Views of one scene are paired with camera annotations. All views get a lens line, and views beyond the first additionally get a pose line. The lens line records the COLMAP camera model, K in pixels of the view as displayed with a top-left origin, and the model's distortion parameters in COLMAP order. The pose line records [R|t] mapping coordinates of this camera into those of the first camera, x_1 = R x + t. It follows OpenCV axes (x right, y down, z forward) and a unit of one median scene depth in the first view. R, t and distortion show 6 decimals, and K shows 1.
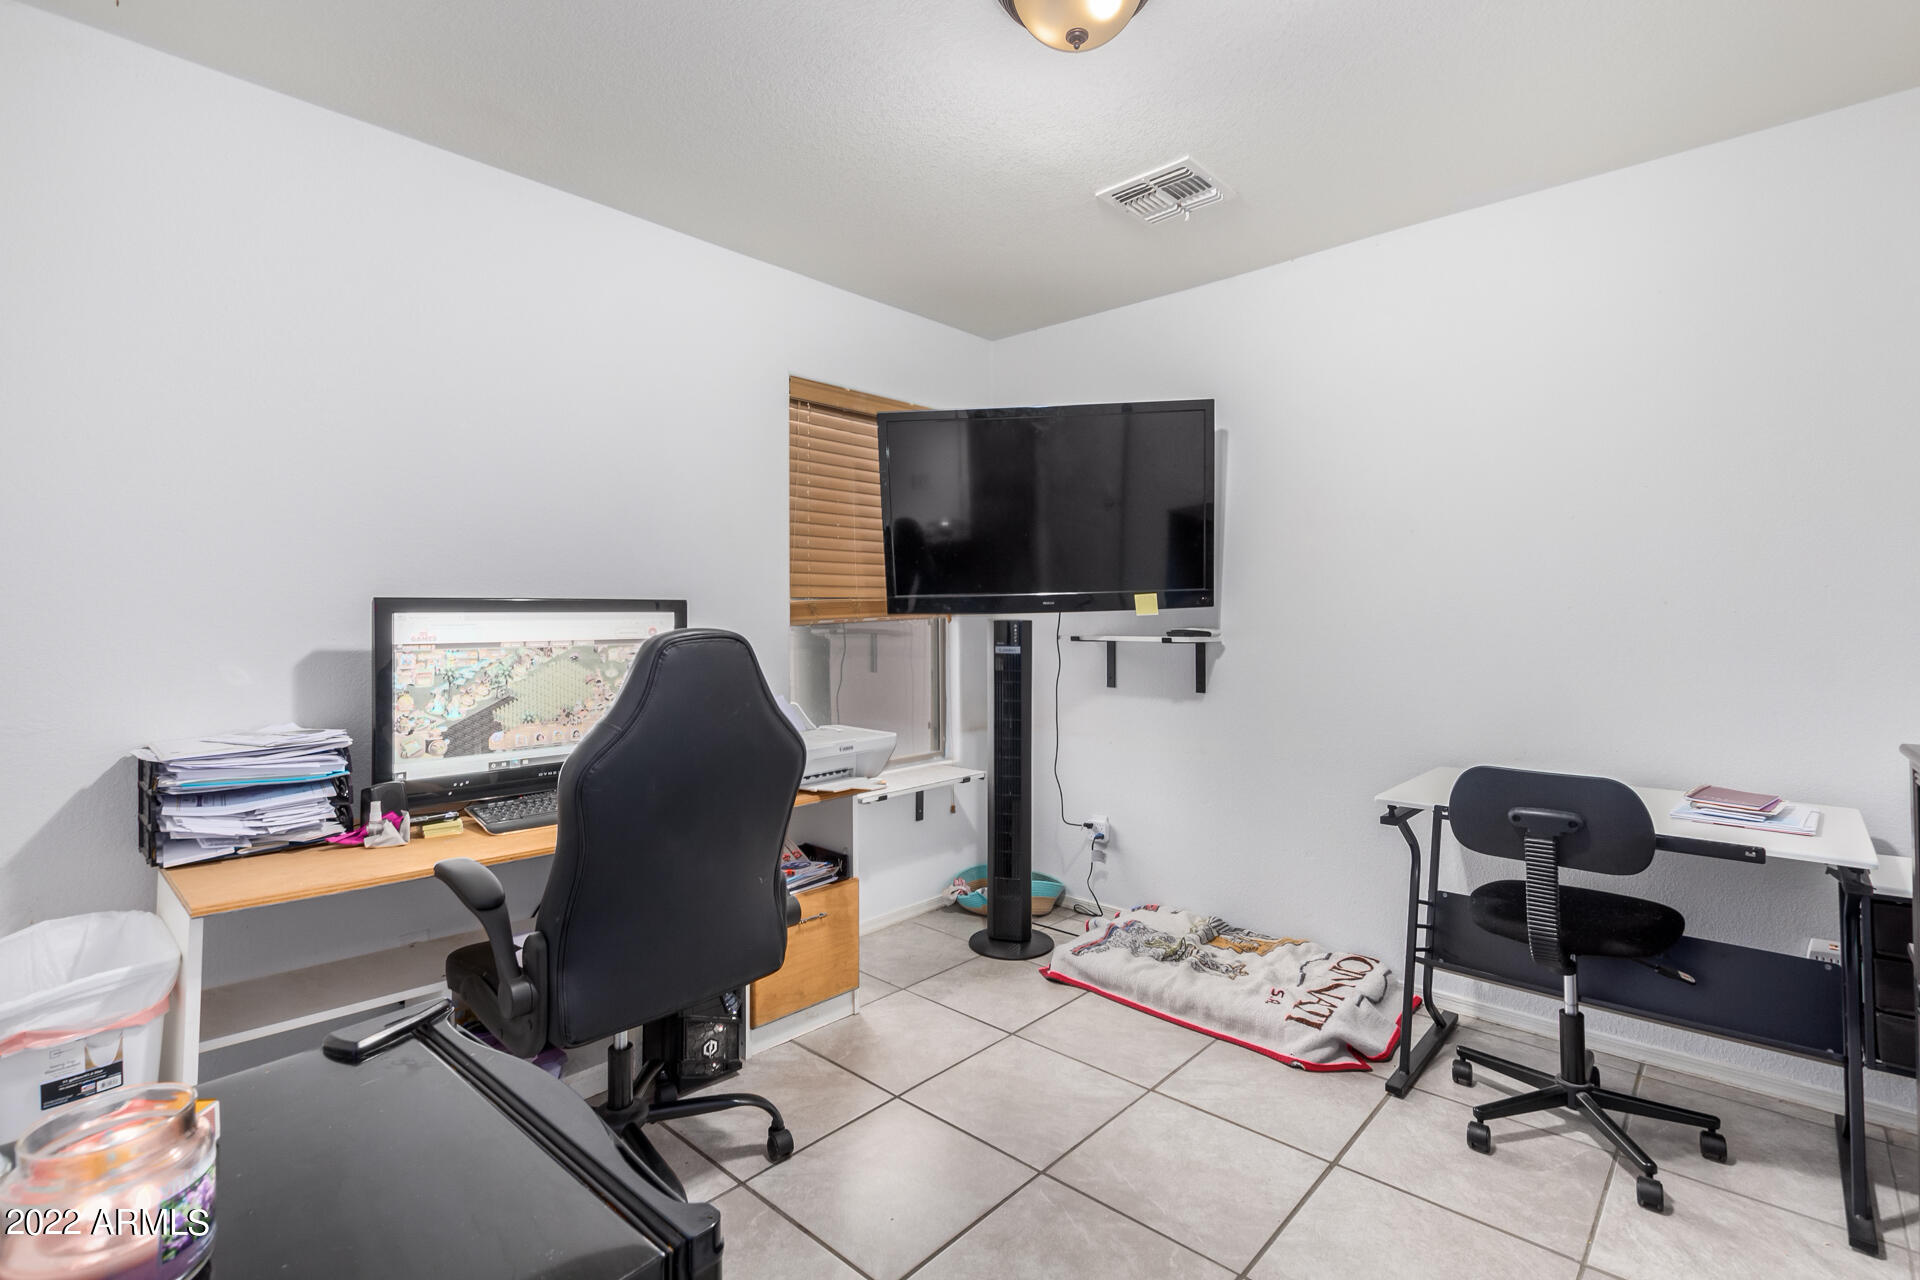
lens RADIAL K [[891.7, 0, 959.5], [0, 891.7, 625.4], [0, 0, 1]] dist [0.002971, 0.000276]
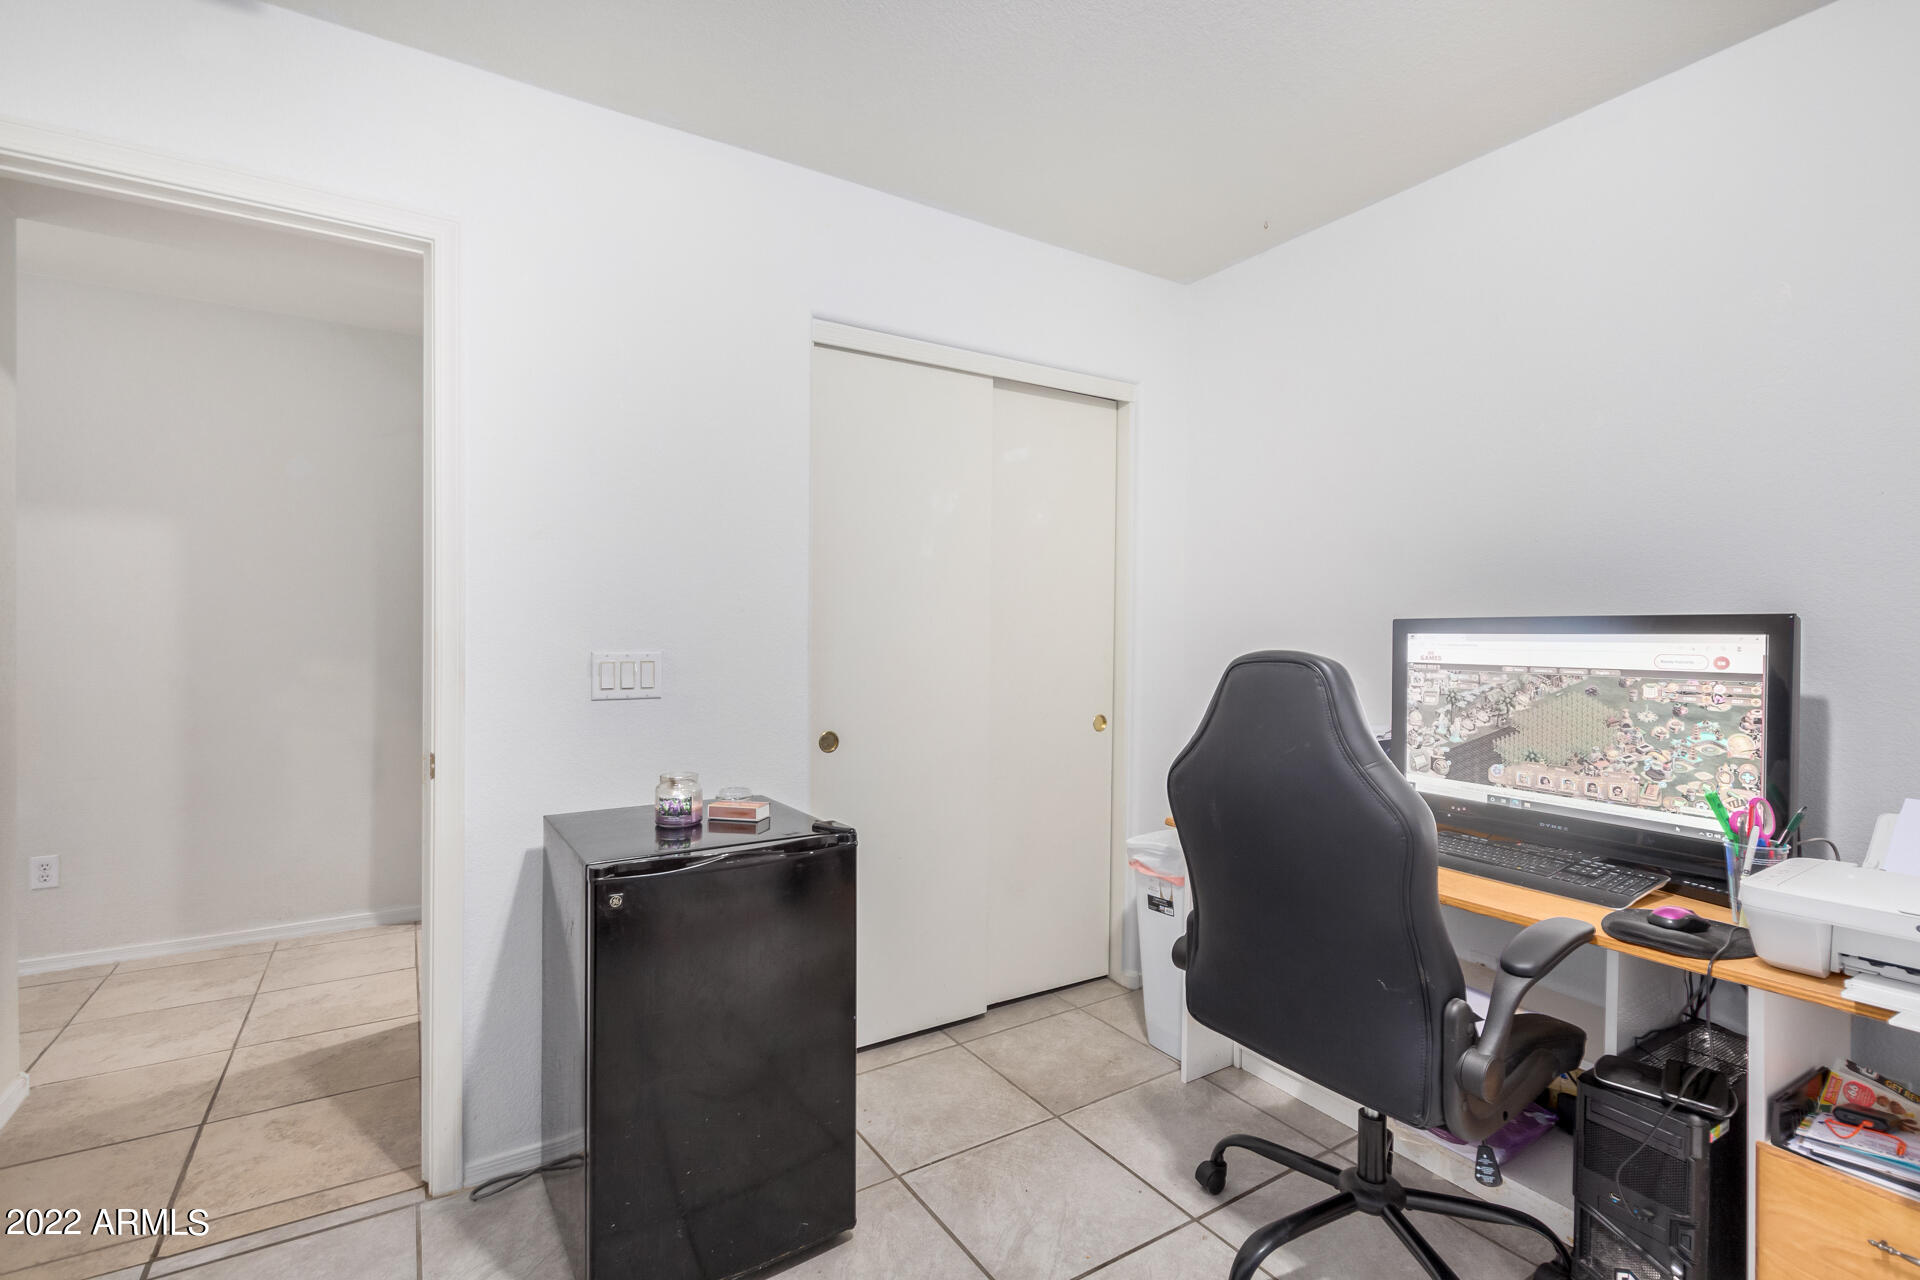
lens RADIAL K [[891.7, 0, 961.1], [0, 891.7, 635.1], [0, 0, 1]] dist [0.002971, 0.000276]
pose [[-0.277552, 0.012230, -0.960633, 0.523121], [-0.007468, 0.999861, 0.014888, -0.022301], [0.960681, 0.011307, -0.277423, 0.740806]]
